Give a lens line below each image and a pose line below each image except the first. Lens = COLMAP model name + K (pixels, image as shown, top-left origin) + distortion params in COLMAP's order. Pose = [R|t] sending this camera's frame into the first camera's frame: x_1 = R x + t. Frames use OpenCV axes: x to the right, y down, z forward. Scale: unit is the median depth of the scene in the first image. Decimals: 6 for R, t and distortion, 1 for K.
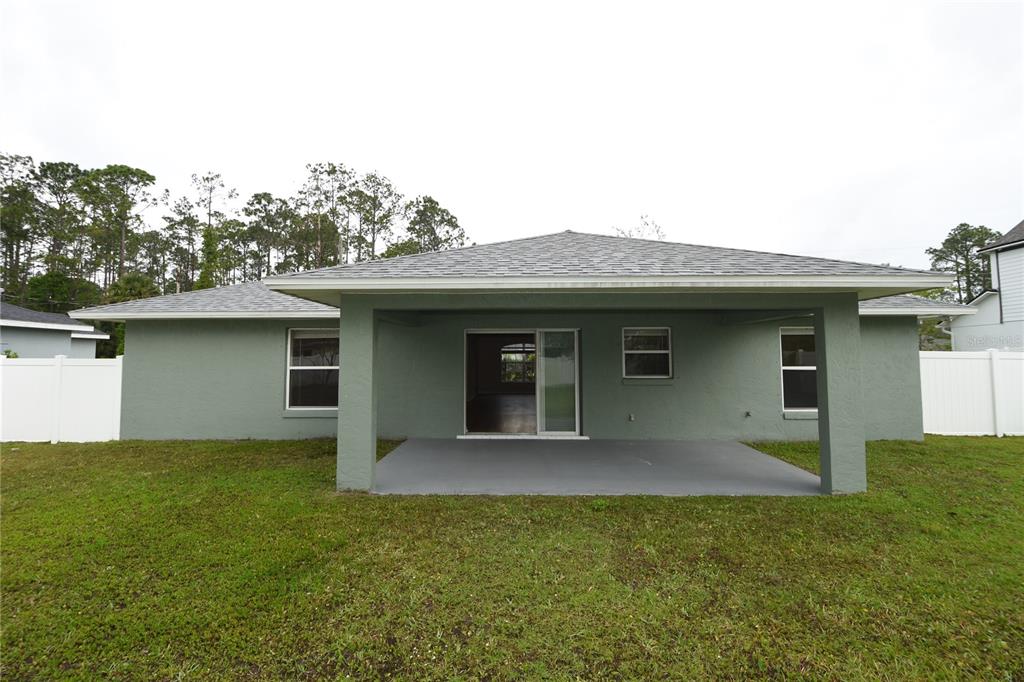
lens RADIAL K [[449.7, 0, 508.9], [0, 449.7, 328.3], [0, 0, 1]] dist [0.011741, -0.021636]
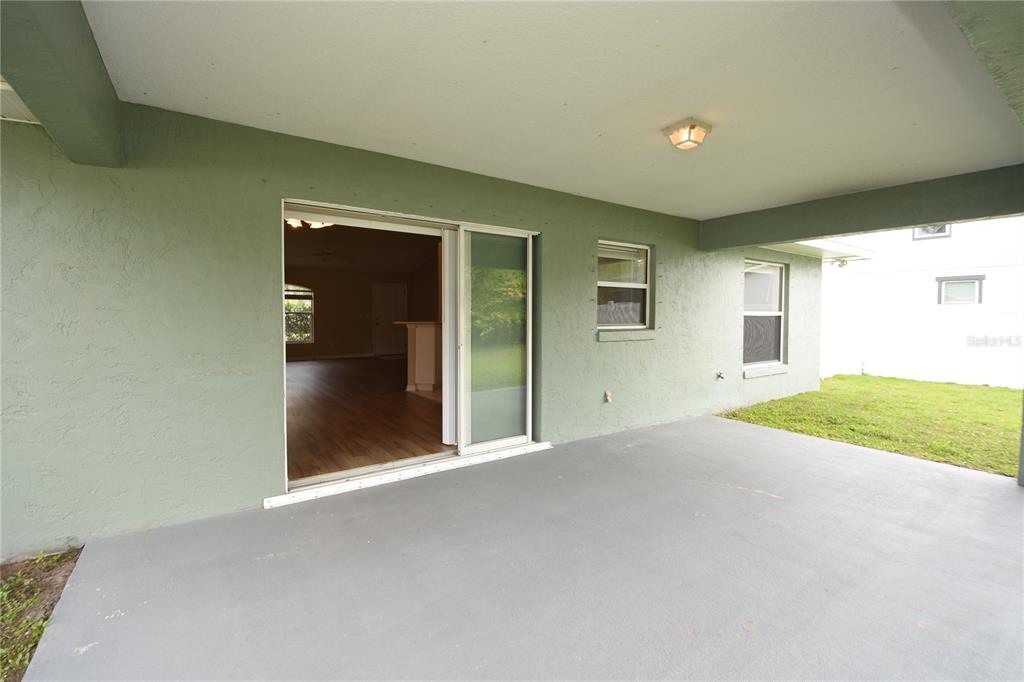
lens RADIAL K [[449.7, 0, 508.9], [0, 449.7, 328.3], [0, 0, 1]] dist [0.011741, -0.021636]
pose [[0.795224, -0.013870, 0.606158, -0.176530], [-0.041269, 0.996182, 0.076936, 0.070370], [-0.604910, -0.086197, 0.791615, 0.622211]]
